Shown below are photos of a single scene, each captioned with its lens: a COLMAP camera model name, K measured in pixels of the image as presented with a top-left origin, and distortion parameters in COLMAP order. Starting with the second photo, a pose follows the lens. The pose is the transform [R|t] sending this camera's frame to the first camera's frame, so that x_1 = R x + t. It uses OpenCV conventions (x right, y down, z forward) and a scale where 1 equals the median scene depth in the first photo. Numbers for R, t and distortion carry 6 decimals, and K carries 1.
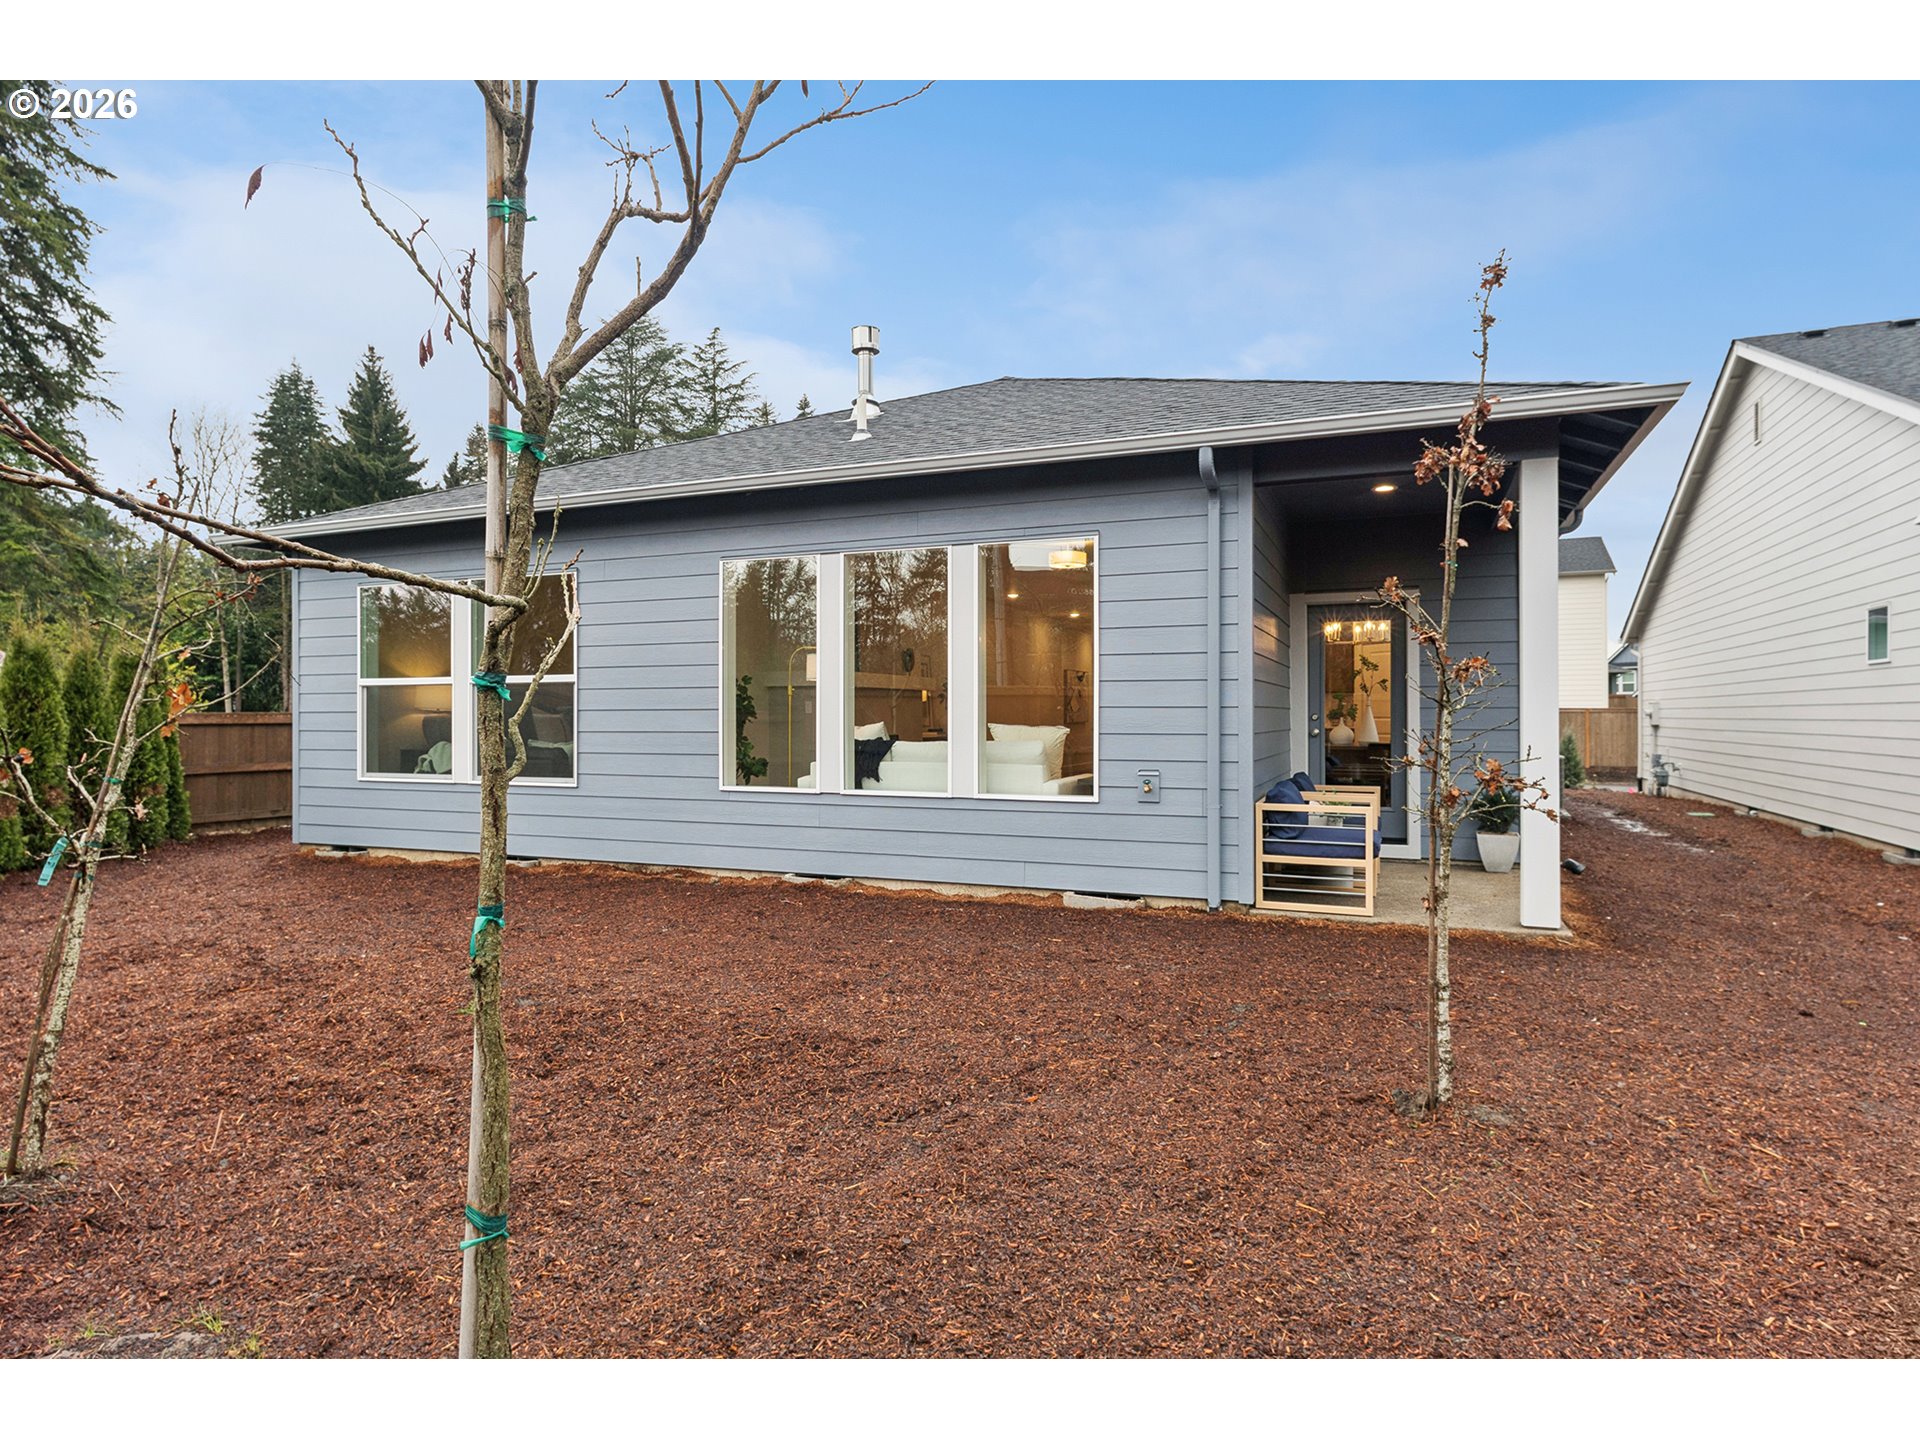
lens RADIAL K [[1057.7, 0, 960.0], [0, 1057.7, 720.0], [0, 0, 1]] dist [0.003105, 0.000400]
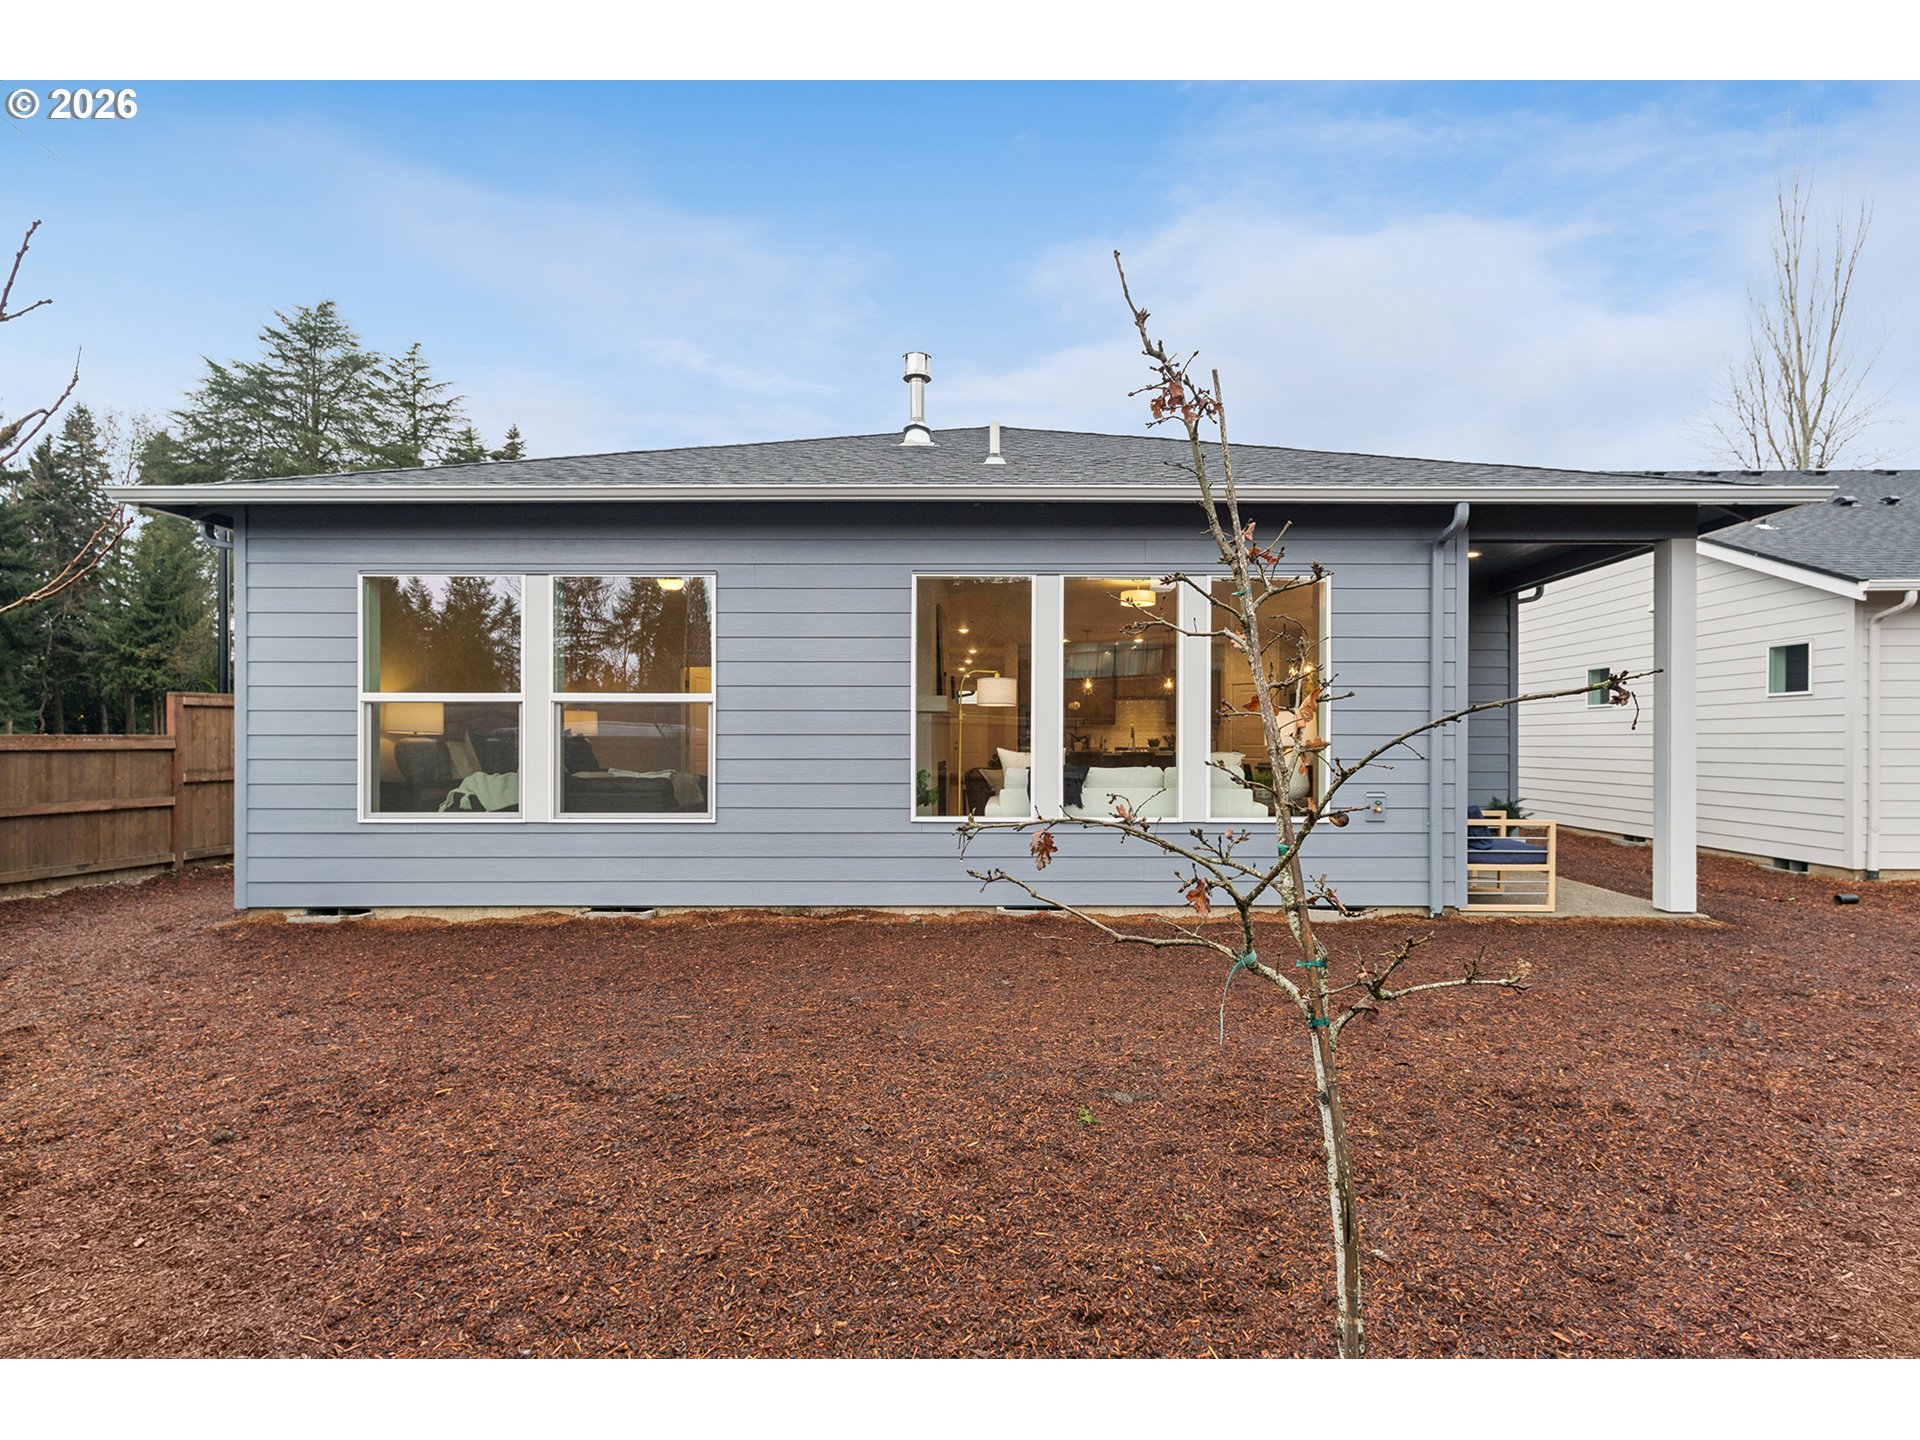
lens RADIAL K [[895.0, 0, 962.2], [0, 895.0, 747.5], [0, 0, 1]] dist [-0.001886, 0.005993]
pose [[0.922184, 0.001088, 0.386749, -0.399733], [-0.001489, 0.999999, 0.000737, 0.000523], [-0.386748, -0.001255, 0.922185, 0.212410]]
